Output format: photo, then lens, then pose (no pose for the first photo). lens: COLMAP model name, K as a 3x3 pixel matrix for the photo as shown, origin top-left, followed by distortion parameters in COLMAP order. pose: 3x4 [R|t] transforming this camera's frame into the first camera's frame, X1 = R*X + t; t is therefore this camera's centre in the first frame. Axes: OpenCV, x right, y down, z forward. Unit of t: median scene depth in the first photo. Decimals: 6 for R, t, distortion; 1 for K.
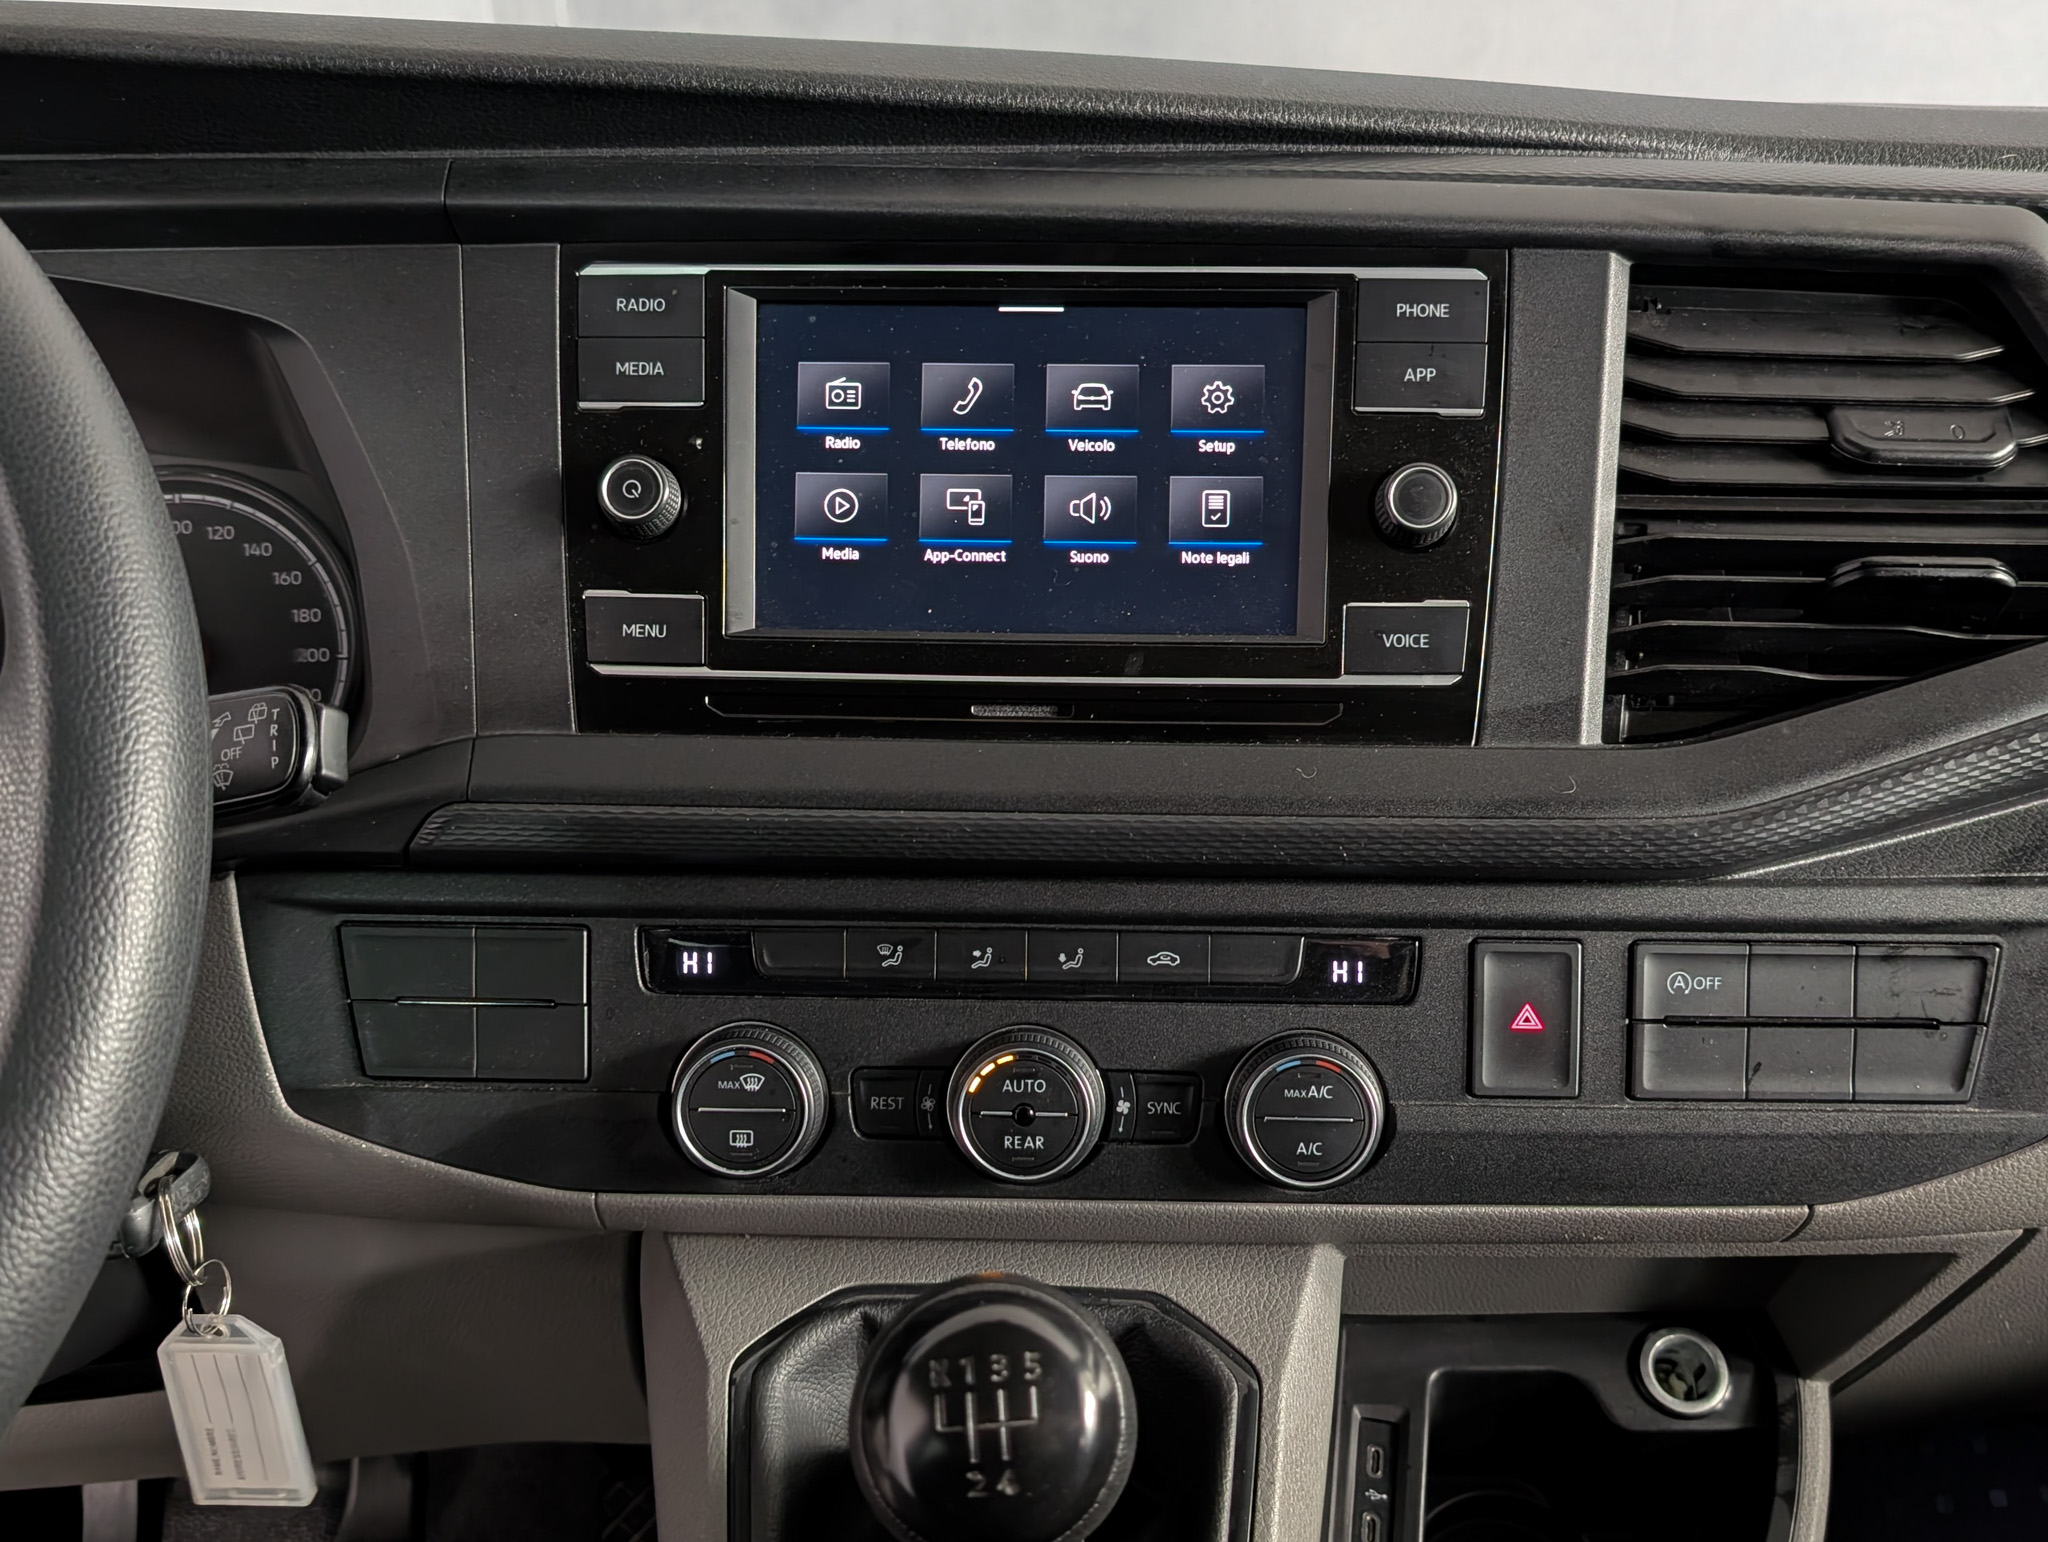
lens RADIAL K [[1482.3, 0, 1024.0], [0, 1482.3, 771.0], [0, 0, 1]] dist [0.003293, 0.001457]
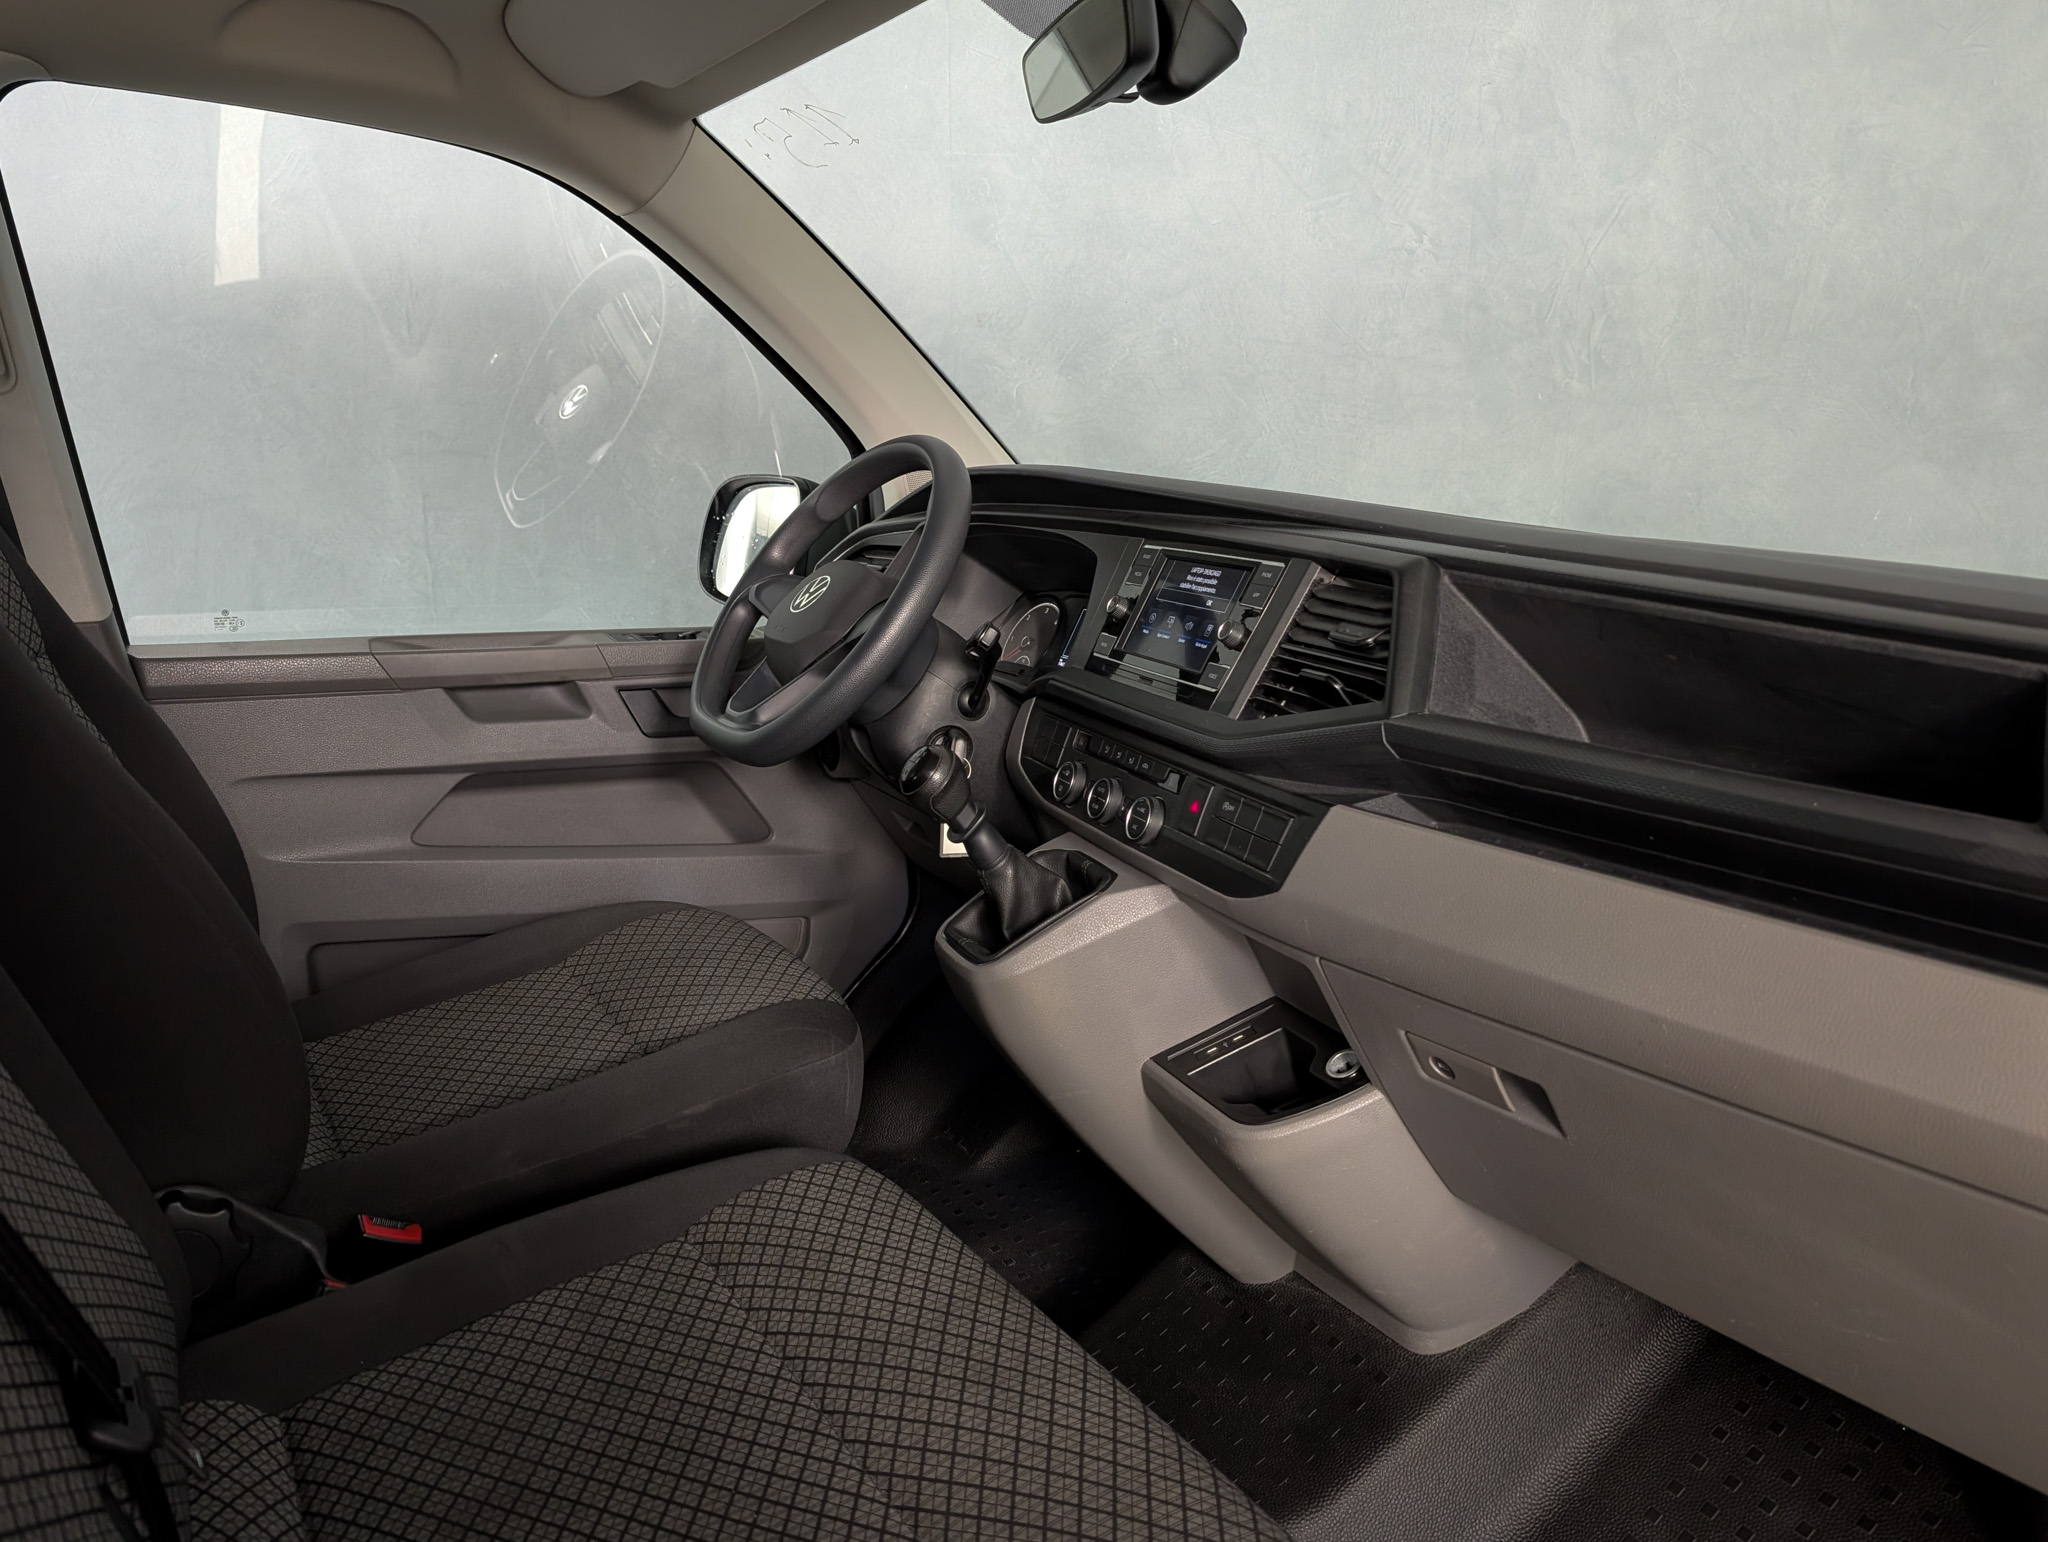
lens RADIAL K [[1482.3, 0, 1024.0], [0, 1482.3, 771.0], [0, 0, 1]] dist [0.003293, 0.001457]
pose [[0.446033, 0.211029, -0.869782, 2.670049], [-0.373240, 0.927128, 0.033541, 0.128634], [0.813478, 0.309677, 0.492295, -0.709111]]
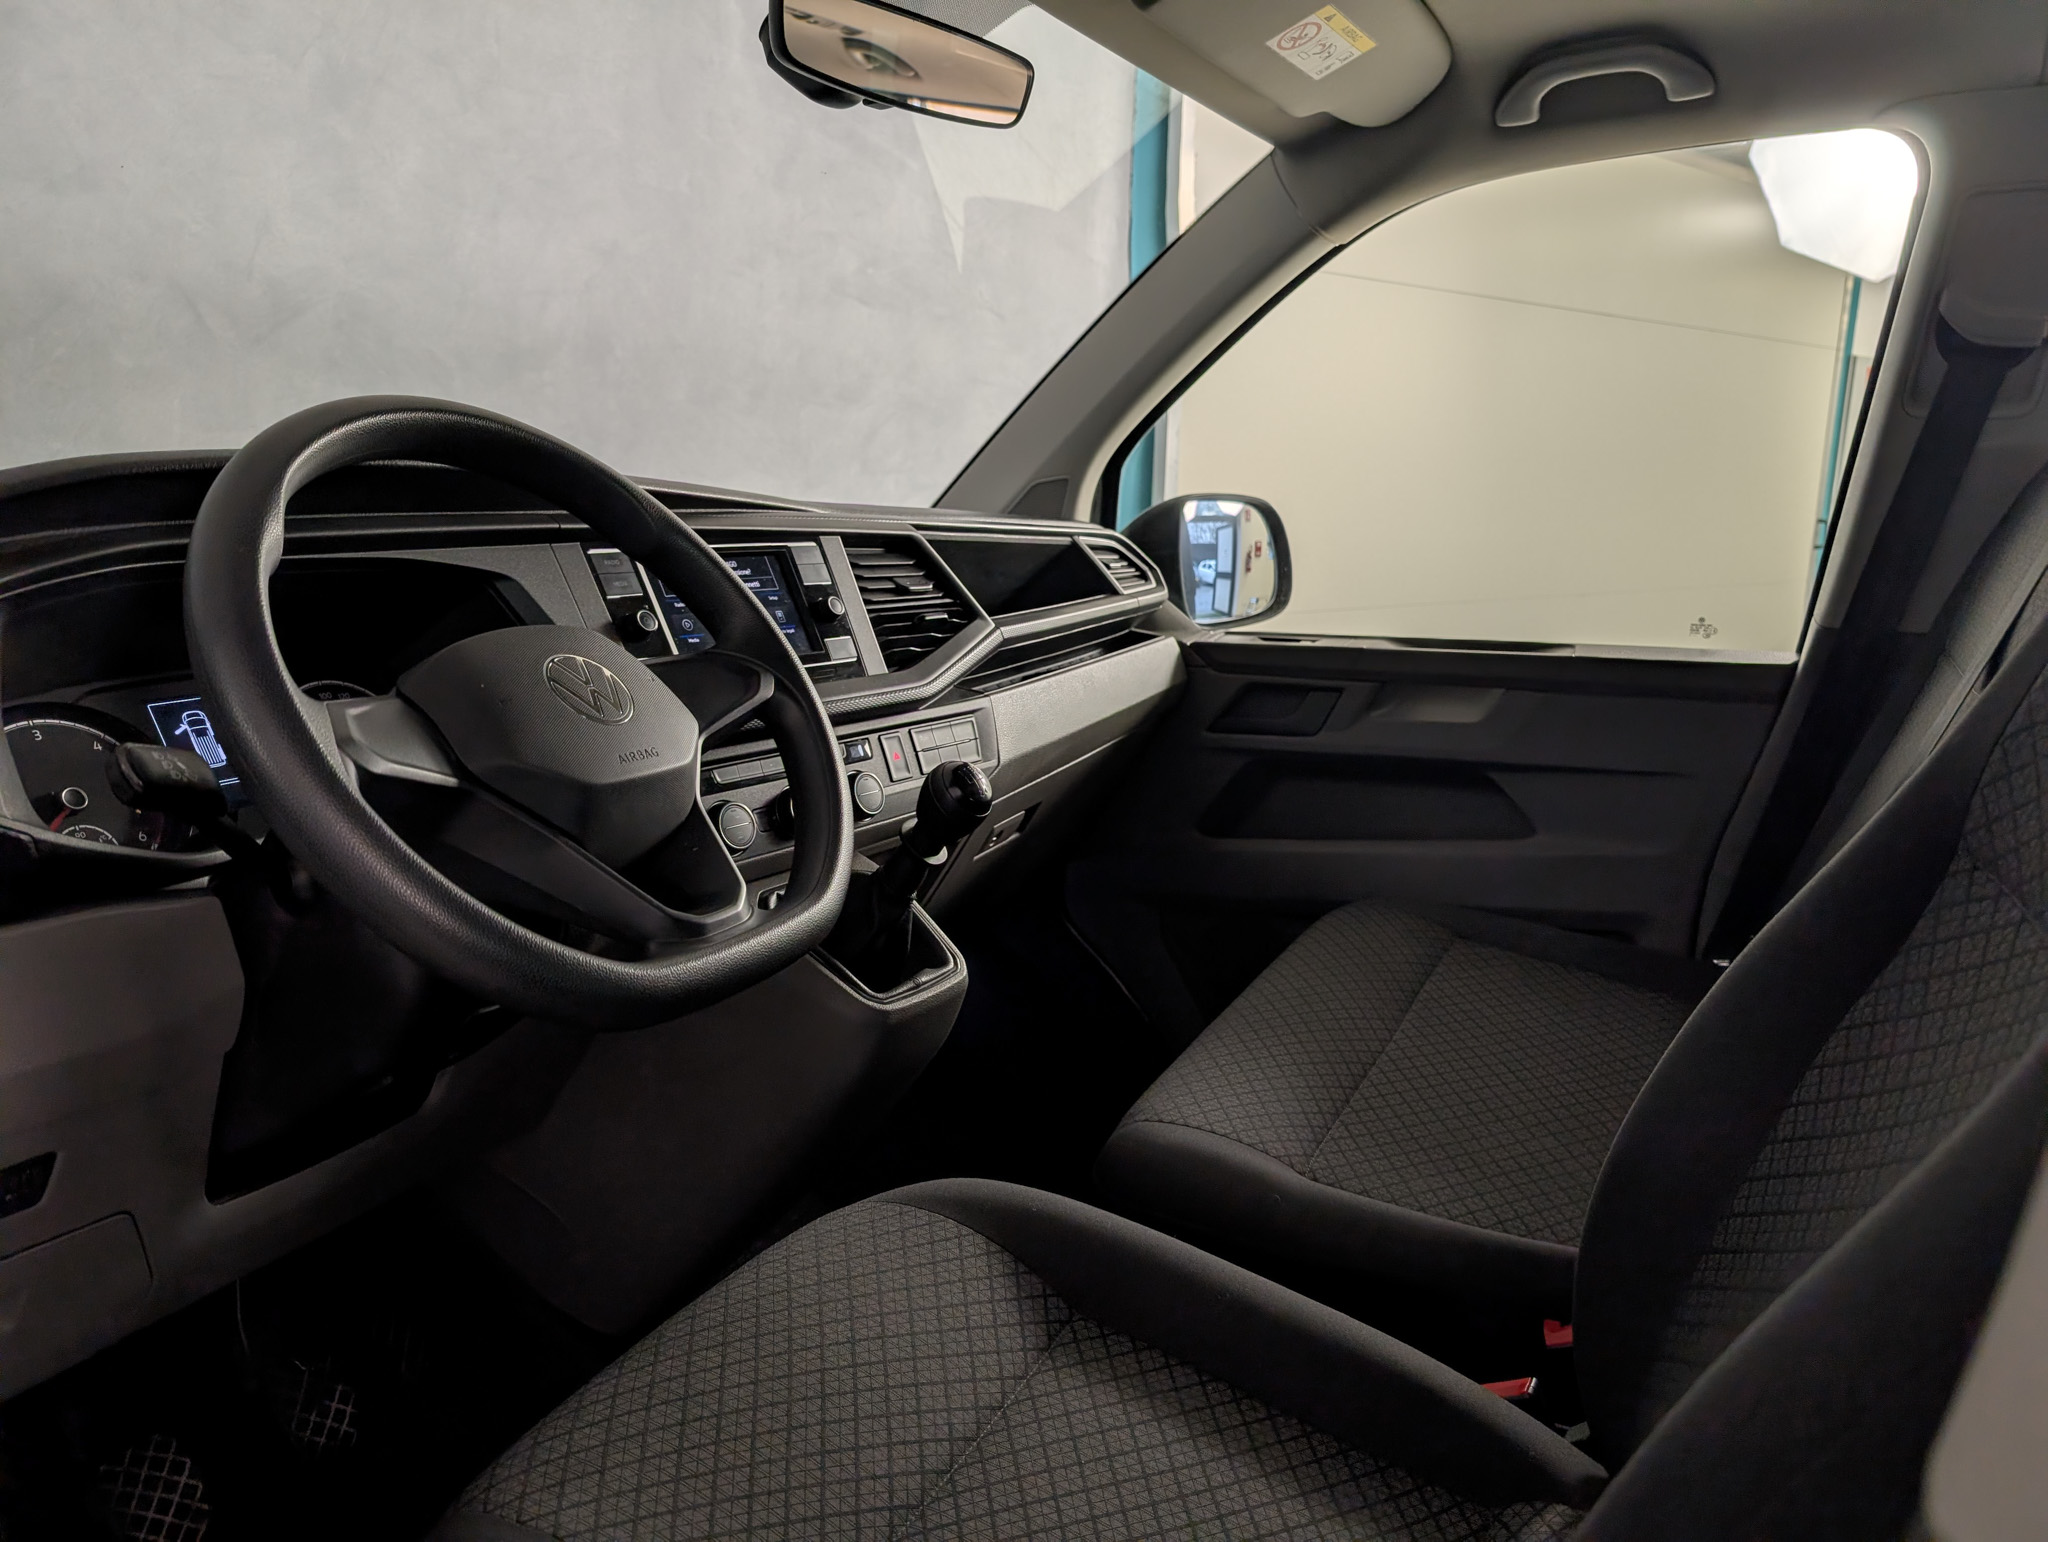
lens RADIAL K [[1482.3, 0, 1024.0], [0, 1482.3, 771.0], [0, 0, 1]] dist [0.003293, 0.001457]
pose [[0.540400, -0.150735, 0.827797, -2.219650], [0.319073, 0.947052, -0.035846, 0.402008], [-0.778563, 0.283498, 0.559882, -1.045801]]
